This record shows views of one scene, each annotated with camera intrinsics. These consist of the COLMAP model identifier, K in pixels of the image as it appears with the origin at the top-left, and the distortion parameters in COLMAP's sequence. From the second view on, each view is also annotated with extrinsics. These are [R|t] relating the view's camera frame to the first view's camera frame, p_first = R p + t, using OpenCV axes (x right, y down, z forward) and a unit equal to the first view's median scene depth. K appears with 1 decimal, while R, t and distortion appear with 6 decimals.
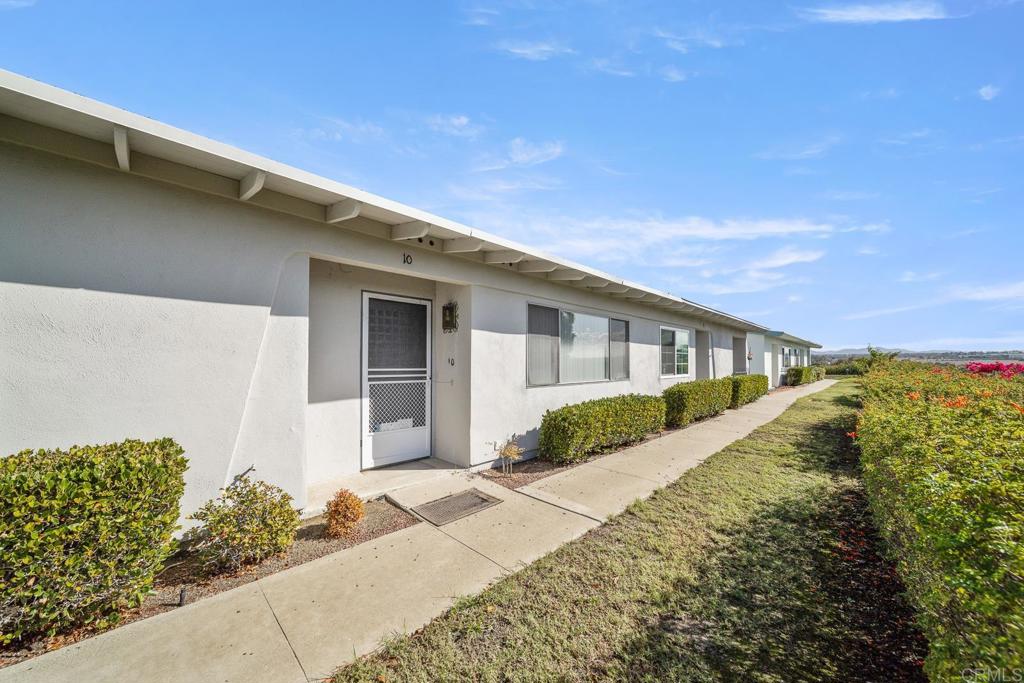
lens RADIAL K [[363.8, 0, 517.0], [0, 363.8, 345.9], [0, 0, 1]] dist [-0.001182, -0.000038]
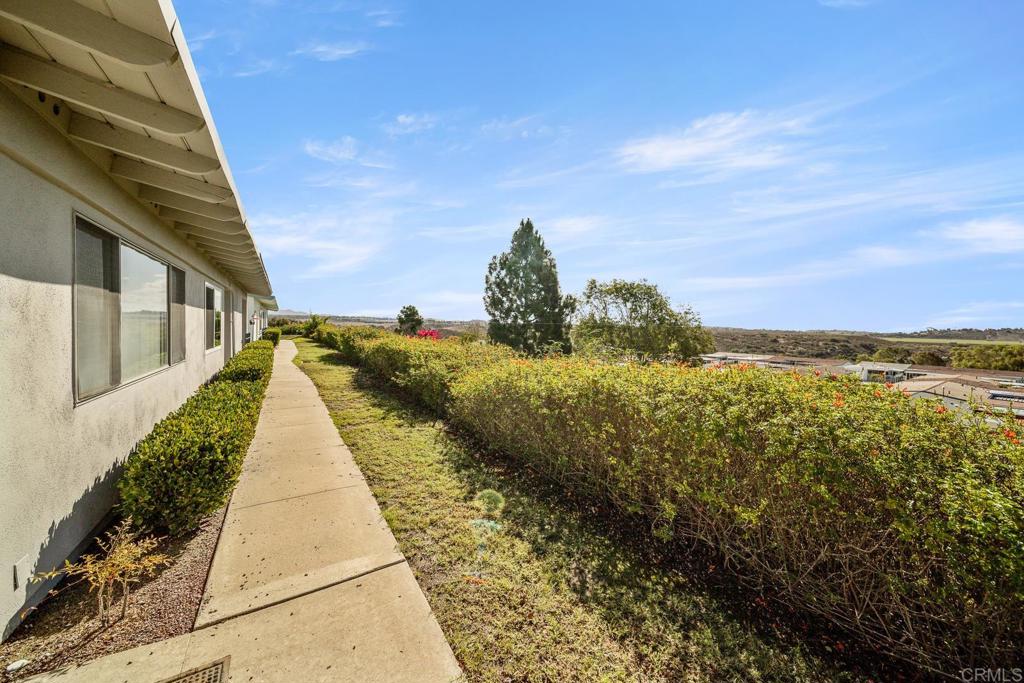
lens RADIAL K [[359.7, 0, 516.7], [0, 359.7, 326.4], [0, 0, 1]] dist [-0.000559, -0.000001]
pose [[0.216778, 0.004522, 0.976210, -0.328687], [-0.060914, 0.998103, 0.008903, -0.022437], [-0.974319, -0.061395, 0.216643, 0.448571]]
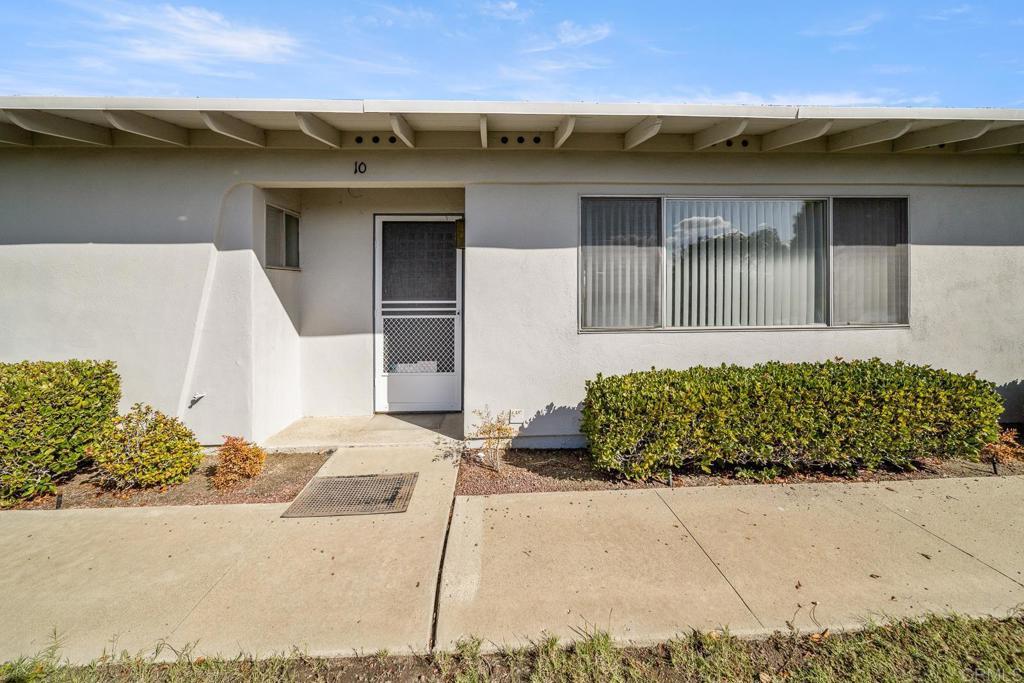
lens RADIAL K [[383.8, 0, 511.6], [0, 383.8, 286.1], [0, 0, 1]] dist [-0.000783, -0.000109]
pose [[0.730967, -0.010057, -0.682338, 0.453768], [0.041004, 0.998732, 0.029207, 0.011973], [0.681179, -0.049328, 0.730453, 0.519961]]
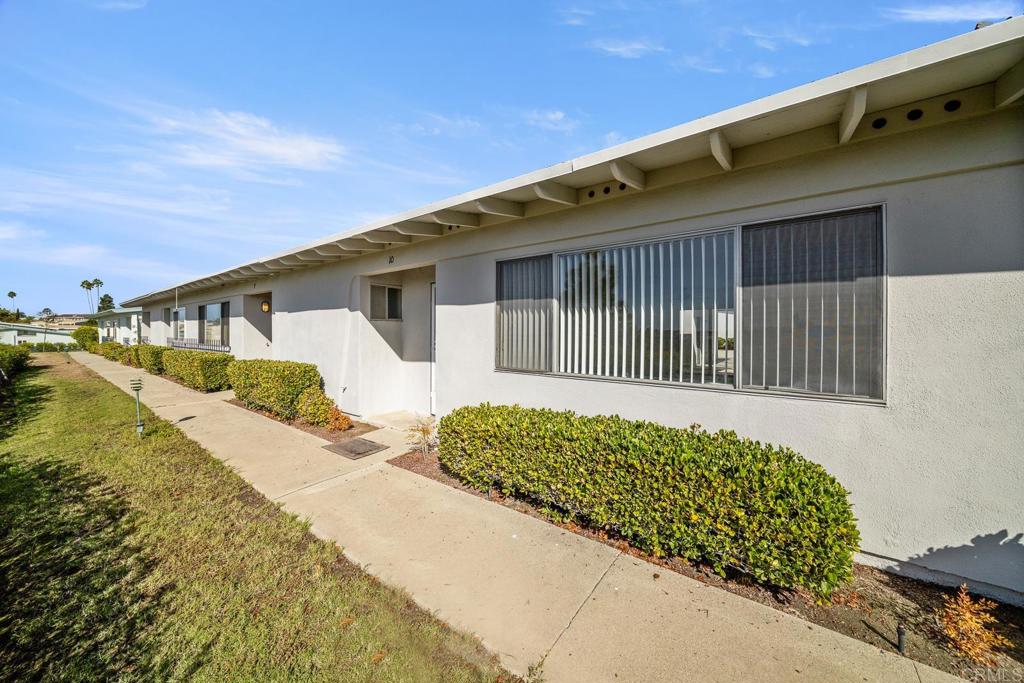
lens RADIAL K [[412.0, 0, 511.0], [0, 412.0, 334.4], [0, 0, 1]] dist [-0.000663, -0.000124]
pose [[0.061451, 0.002985, -0.998106, 1.036149], [0.037565, 0.999280, 0.005301, 0.038414], [0.997403, -0.037819, 0.061294, 1.137664]]
